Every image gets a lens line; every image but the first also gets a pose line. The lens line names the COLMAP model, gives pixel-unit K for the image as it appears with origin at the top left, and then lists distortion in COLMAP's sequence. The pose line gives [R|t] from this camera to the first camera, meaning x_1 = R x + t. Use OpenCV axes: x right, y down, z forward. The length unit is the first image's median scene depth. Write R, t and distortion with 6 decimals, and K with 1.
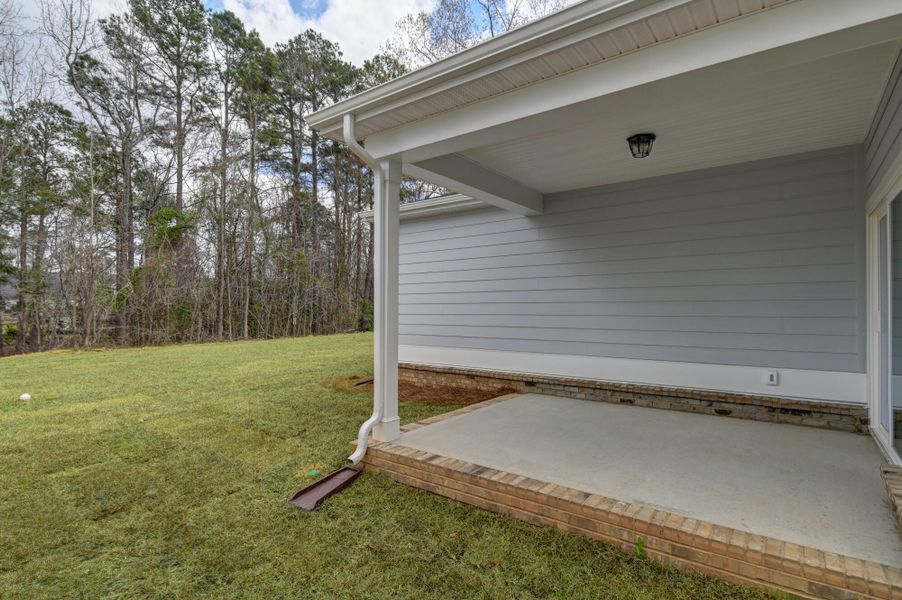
lens RADIAL K [[470.4, 0, 444.3], [0, 470.4, 299.2], [0, 0, 1]] dist [0.000242, -0.000688]
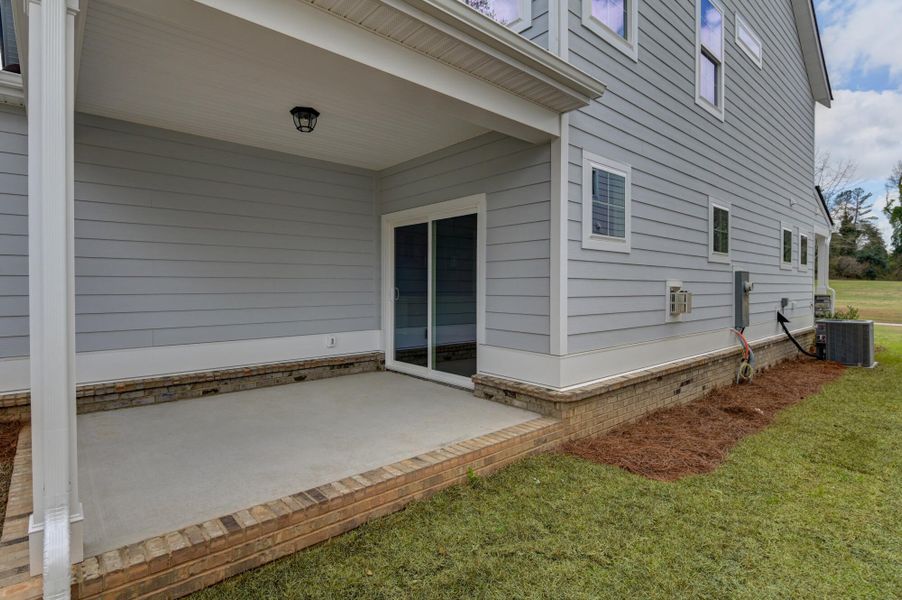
lens RADIAL K [[470.4, 0, 444.3], [0, 470.4, 299.2], [0, 0, 1]] dist [0.000242, -0.000688]
pose [[0.167126, -0.025026, 0.985618, -0.617925], [-0.014957, 0.999498, 0.027915, 0.020082], [-0.985822, -0.019407, 0.166668, 0.651165]]
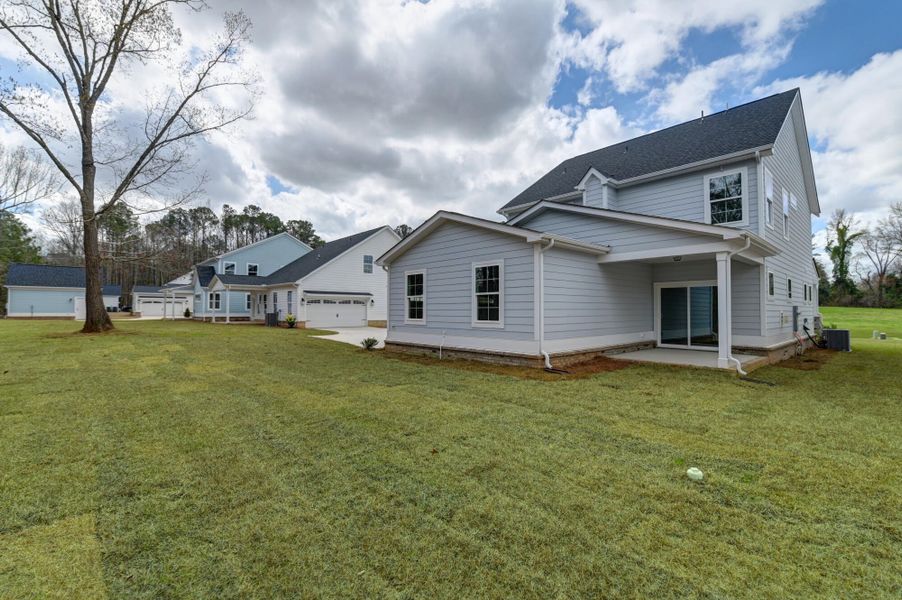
lens RADIAL K [[400.0, 0, 455.4], [0, 400.0, 308.8], [0, 0, 1]] dist [0.000155, -0.000063]
pose [[0.161332, 0.005513, 0.986885, -2.716711], [-0.016336, 0.999862, -0.002915, 0.029641], [-0.986765, -0.015652, 0.161400, 2.334151]]
